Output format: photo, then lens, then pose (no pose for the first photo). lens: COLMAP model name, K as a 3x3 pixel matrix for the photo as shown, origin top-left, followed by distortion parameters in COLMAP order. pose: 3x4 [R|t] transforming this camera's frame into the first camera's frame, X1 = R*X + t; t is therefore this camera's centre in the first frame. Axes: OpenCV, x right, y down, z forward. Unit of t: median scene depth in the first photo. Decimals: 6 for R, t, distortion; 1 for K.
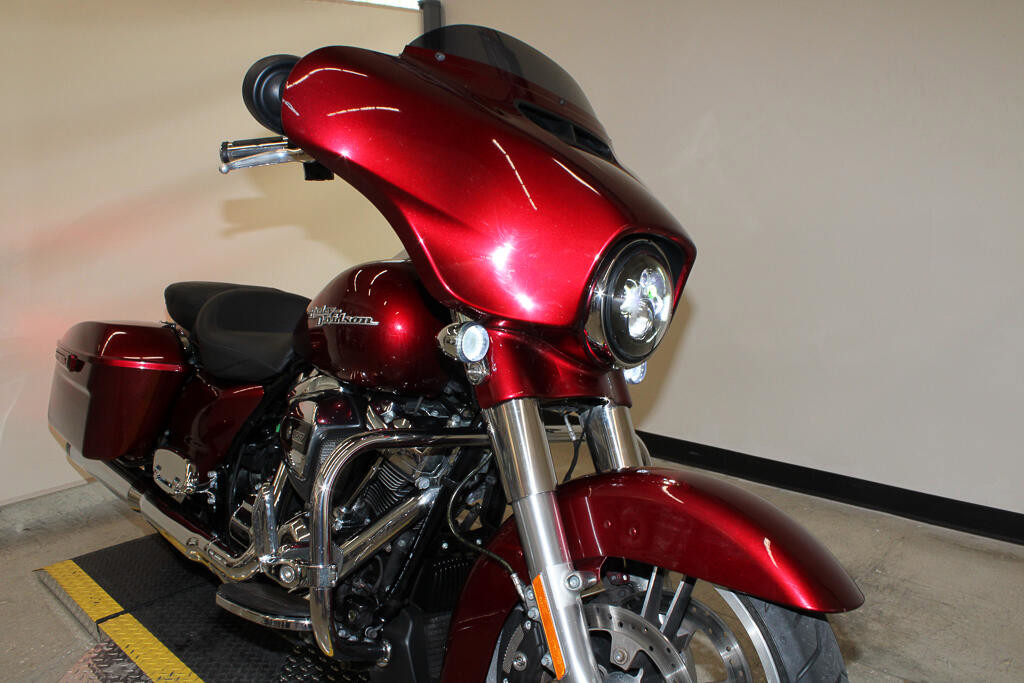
lens RADIAL K [[852.9, 0, 512.0], [0, 852.9, 341.5], [0, 0, 1]] dist [-0.134914, 0.075148]
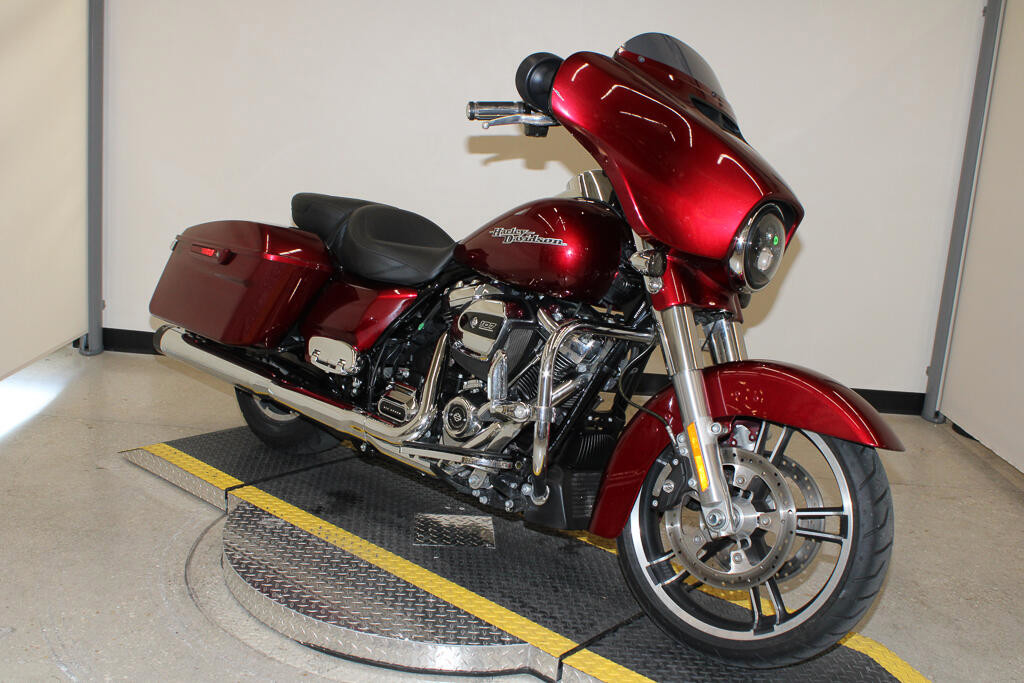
lens RADIAL K [[1102.3, 0, 512.0], [0, 1102.3, 341.5], [0, 0, 1]] dist [-0.148443, 0.016167]
pose [[0.994712, 0.074850, 0.070326, -0.343301], [-0.078660, 0.995488, 0.053064, 0.043494], [-0.066037, -0.058315, 0.996112, -0.717867]]
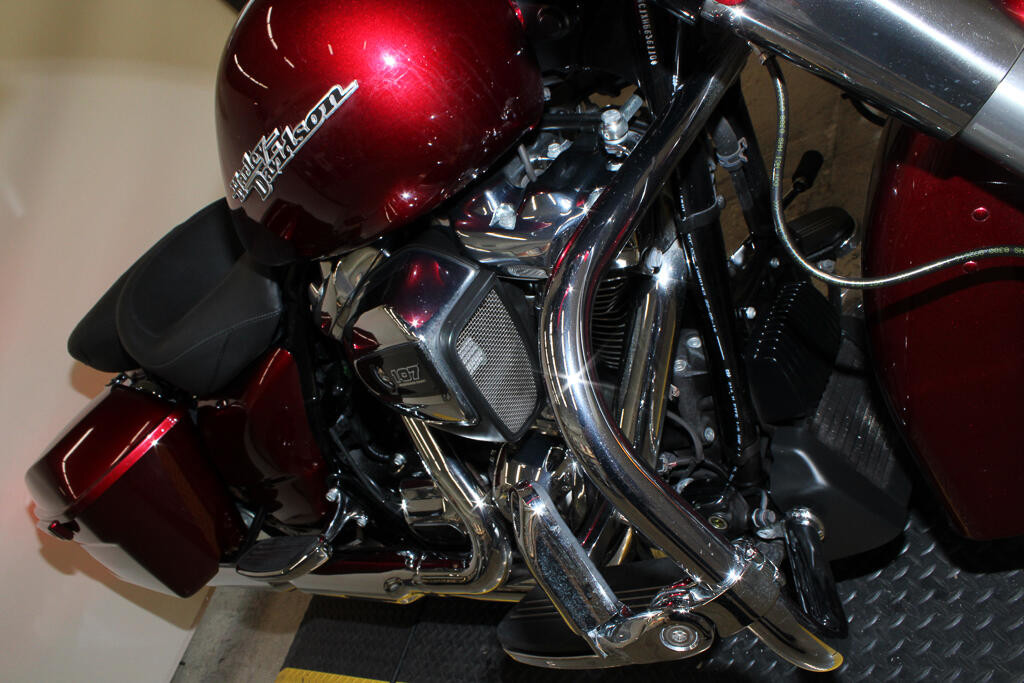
lens RADIAL K [[852.9, 0, 512.0], [0, 852.9, 341.5], [0, 0, 1]] dist [-0.134914, 0.075148]
pose [[0.703176, -0.702563, -0.109311, -0.145025], [0.702003, 0.661609, 0.263563, 0.009672], [-0.112848, -0.262068, 0.958429, 0.529405]]
